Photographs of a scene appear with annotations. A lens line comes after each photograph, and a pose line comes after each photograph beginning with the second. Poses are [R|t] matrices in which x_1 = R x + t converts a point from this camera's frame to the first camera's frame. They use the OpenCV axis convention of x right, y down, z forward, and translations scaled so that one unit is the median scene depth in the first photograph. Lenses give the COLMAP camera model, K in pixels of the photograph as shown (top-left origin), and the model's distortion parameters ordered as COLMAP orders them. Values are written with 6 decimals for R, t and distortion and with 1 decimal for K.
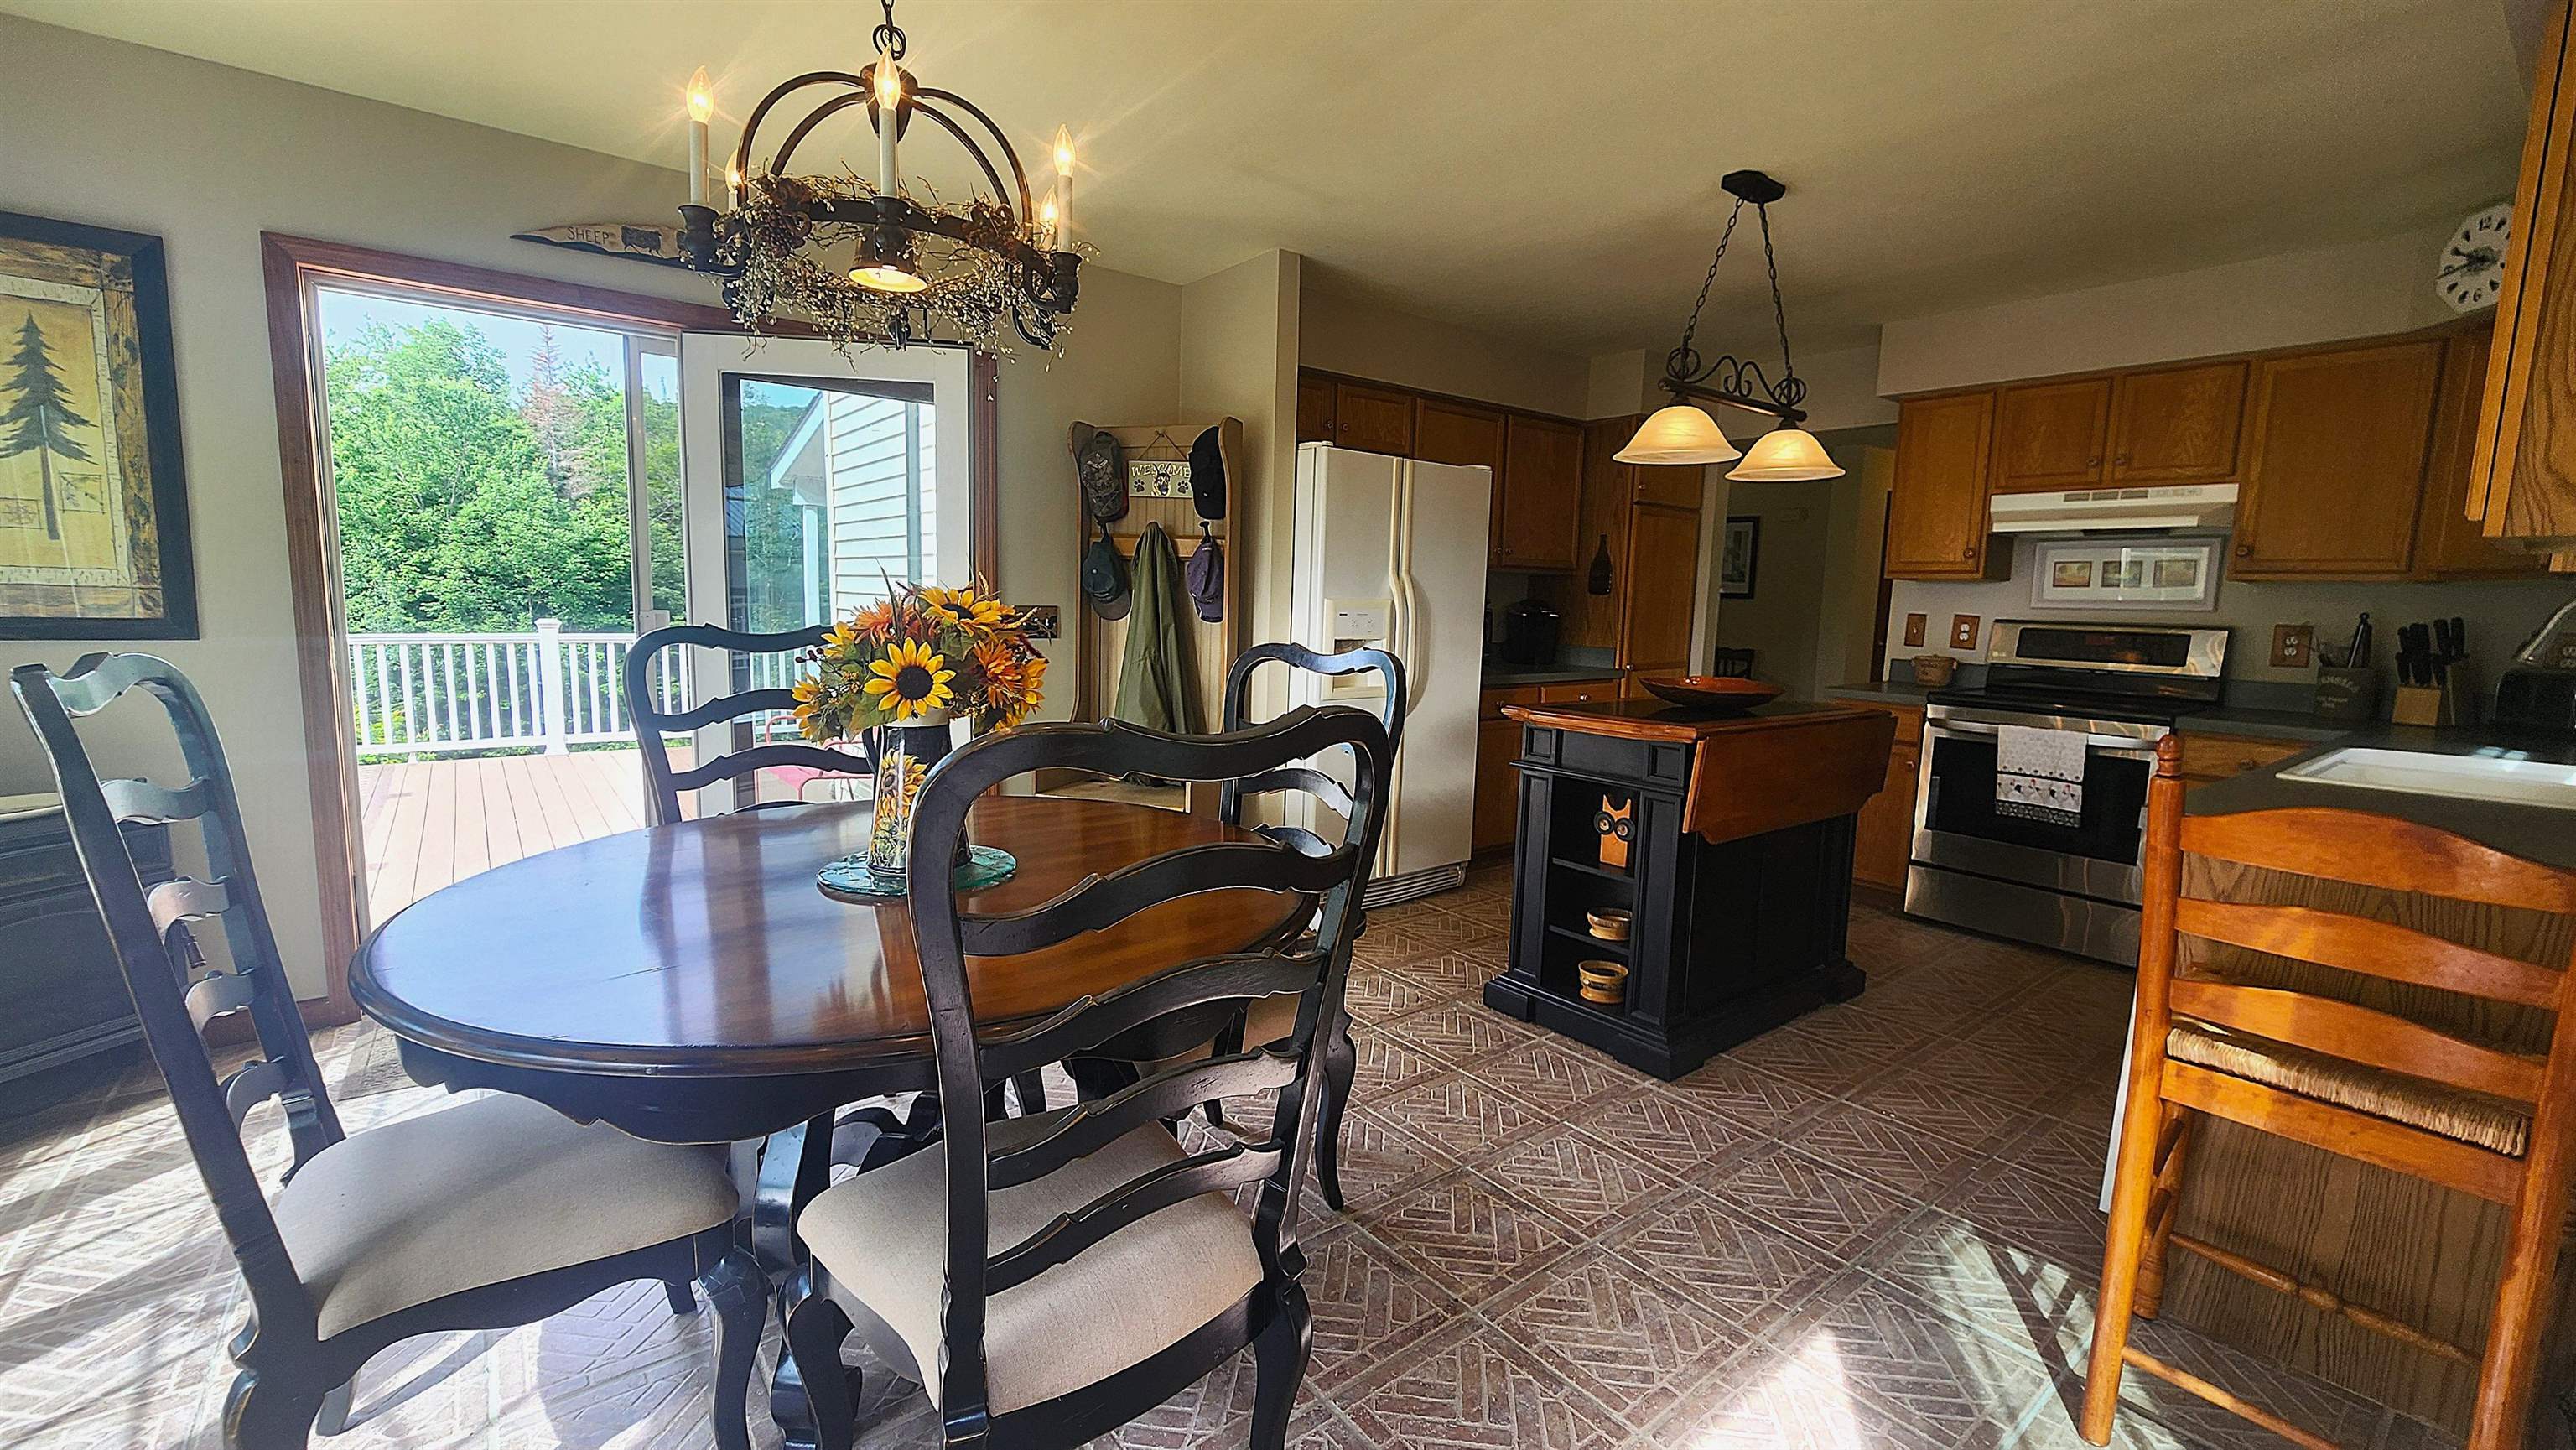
lens RADIAL K [[1065.1, 0, 1288.0], [0, 1065.1, 725.0], [0, 0, 1]] dist [-0.002626, 0.000327]
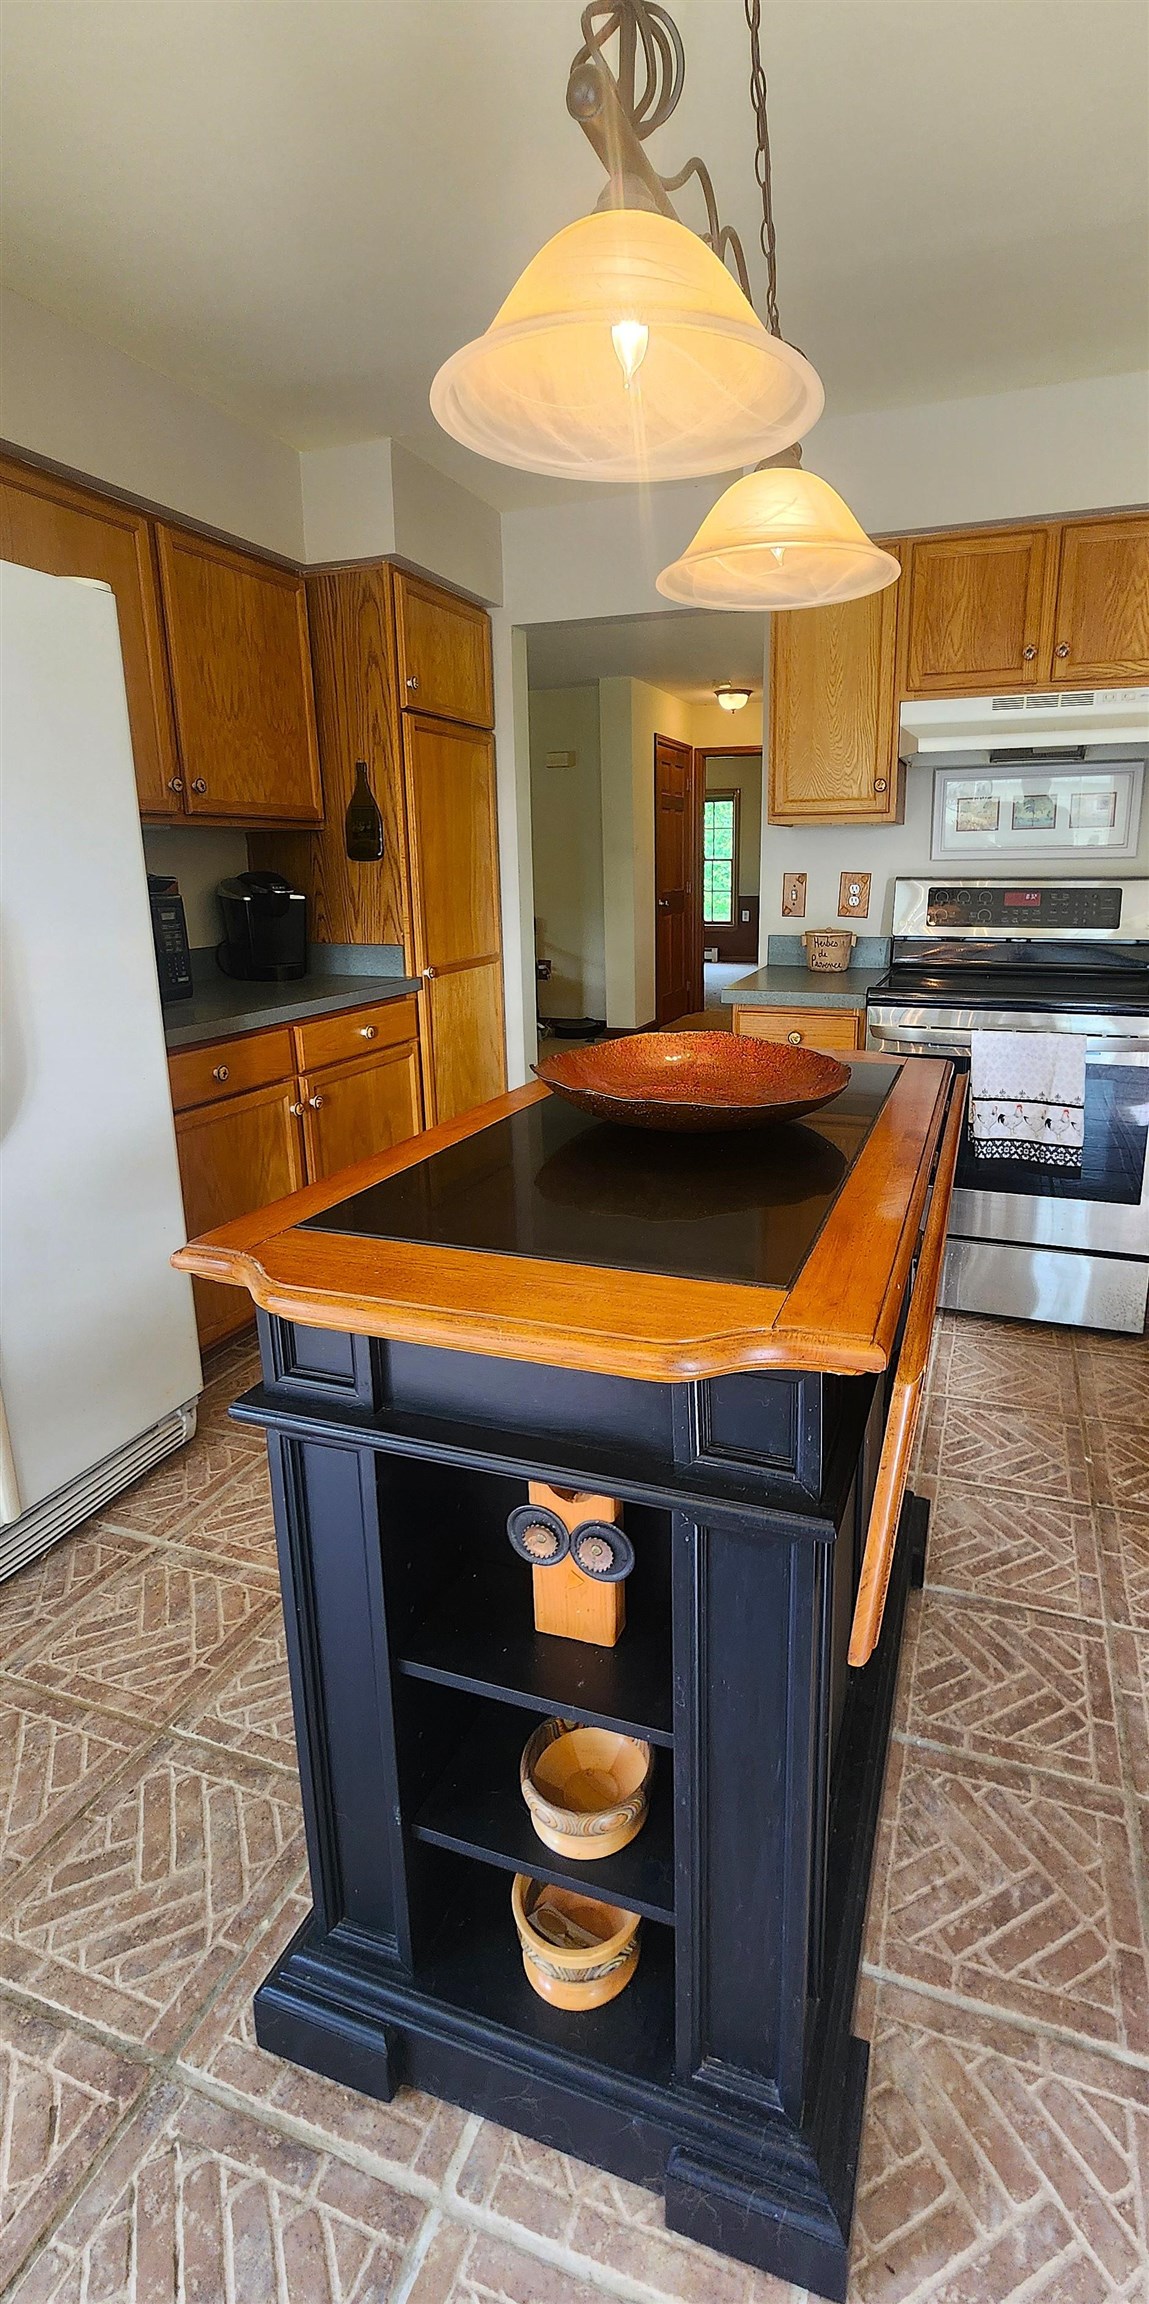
lens RADIAL K [[1004.5, 0, 655.8], [0, 1004.5, 1095.4], [0, 0, 1]] dist [0.000673, 0.000260]
pose [[0.835407, -0.156509, 0.526878, 0.128689], [0.097753, 0.985627, 0.137784, -0.065009], [-0.540870, -0.063602, 0.838698, 0.513196]]
